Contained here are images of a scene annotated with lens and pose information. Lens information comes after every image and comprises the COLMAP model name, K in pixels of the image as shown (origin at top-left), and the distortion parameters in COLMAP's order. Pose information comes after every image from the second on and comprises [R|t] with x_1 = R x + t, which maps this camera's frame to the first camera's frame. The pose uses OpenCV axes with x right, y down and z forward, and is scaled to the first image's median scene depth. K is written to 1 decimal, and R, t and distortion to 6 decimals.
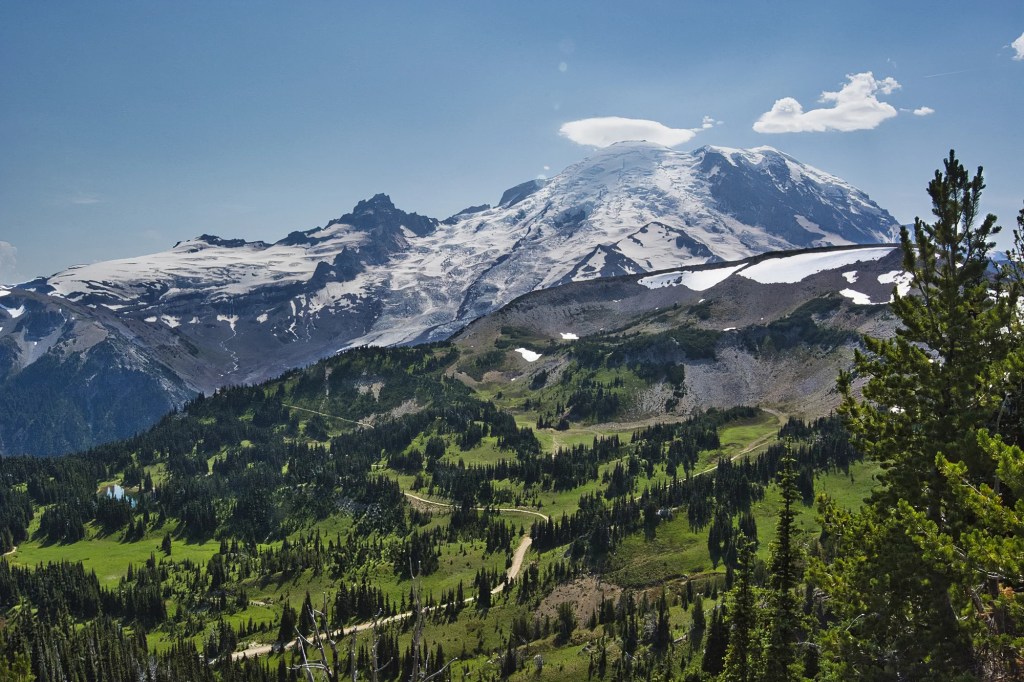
lens RADIAL K [[809.0, 0, 514.1], [0, 809.0, 341.8], [0, 0, 1]] dist [-0.082312, 0.040697]
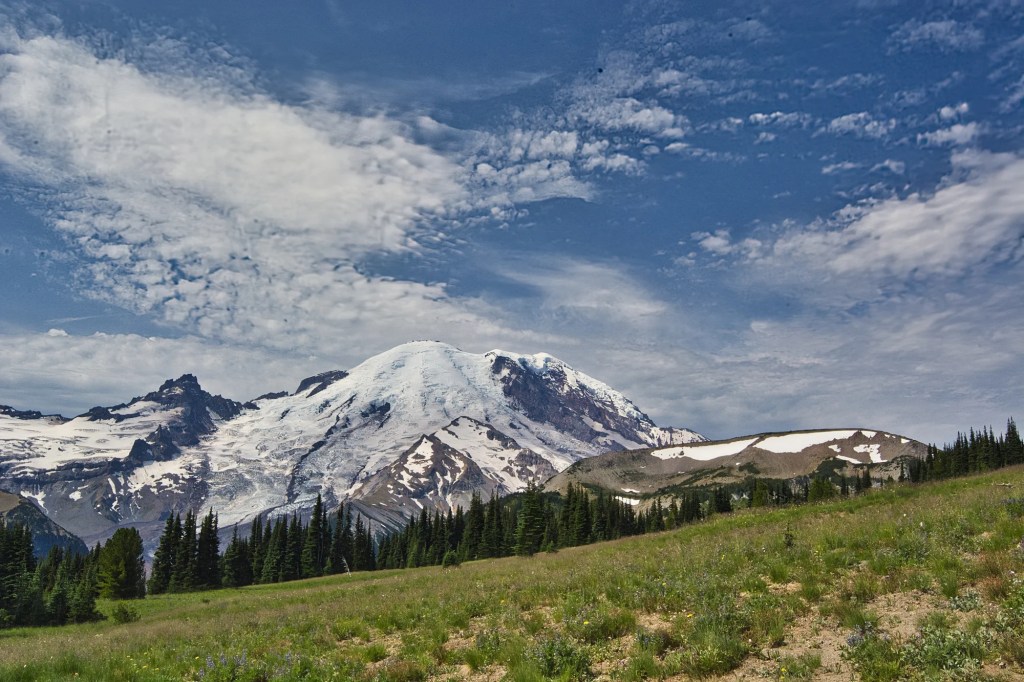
lens RADIAL K [[809.0, 0, 511.4], [0, 809.0, 338.5], [0, 0, 1]] dist [-0.082312, 0.040697]
pose [[0.949295, 0.076306, 0.304985, -0.102197], [0.000058, 0.970055, -0.242887, 0.013546], [-0.314386, 0.230589, 0.920864, -0.043744]]
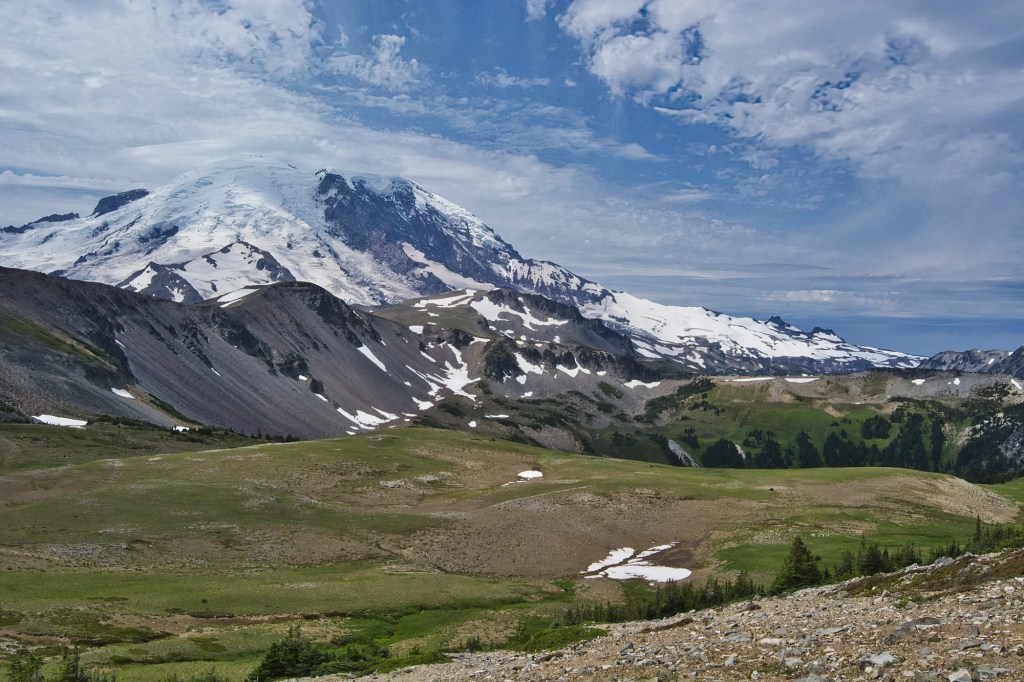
lens RADIAL K [[809.0, 0, 515.5], [0, 809.0, 335.1], [0, 0, 1]] dist [-0.082312, 0.040697]
pose [[0.931374, 0.022342, 0.363379, 0.135226], [-0.006487, 0.998975, -0.044794, -0.006046], [-0.364007, 0.039363, 0.930564, 0.058308]]
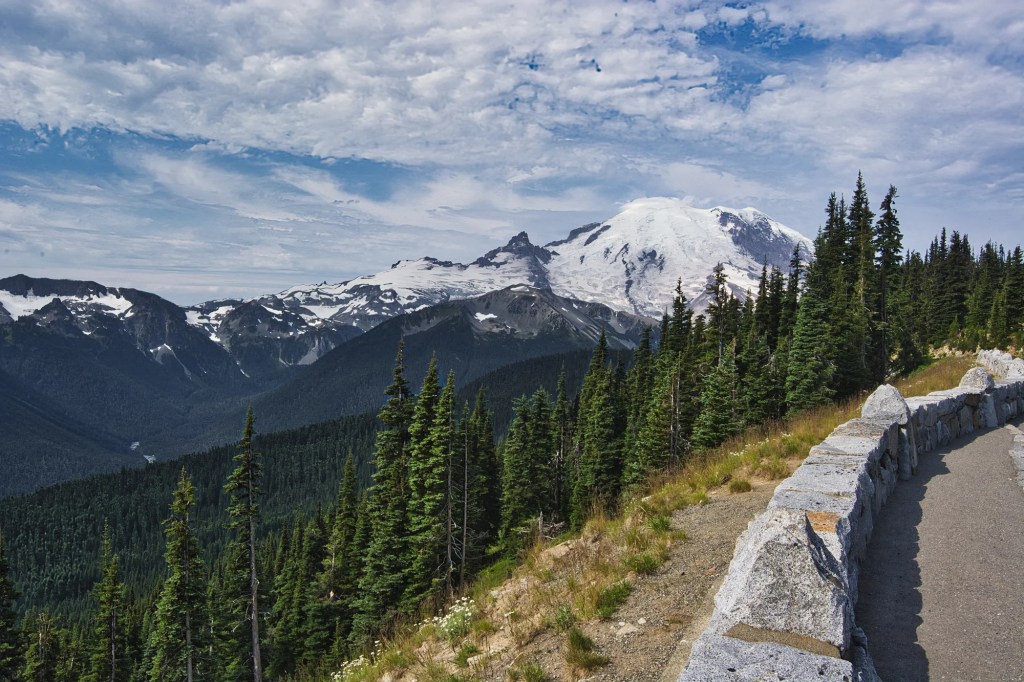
lens RADIAL K [[809.0, 0, 517.6], [0, 809.0, 344.8], [0, 0, 1]] dist [-0.082312, 0.040697]
pose [[0.976641, 0.019657, 0.213976, -0.523658], [-0.016357, 0.999719, -0.017180, 0.039514], [-0.214254, 0.013279, 0.976688, -0.397902]]
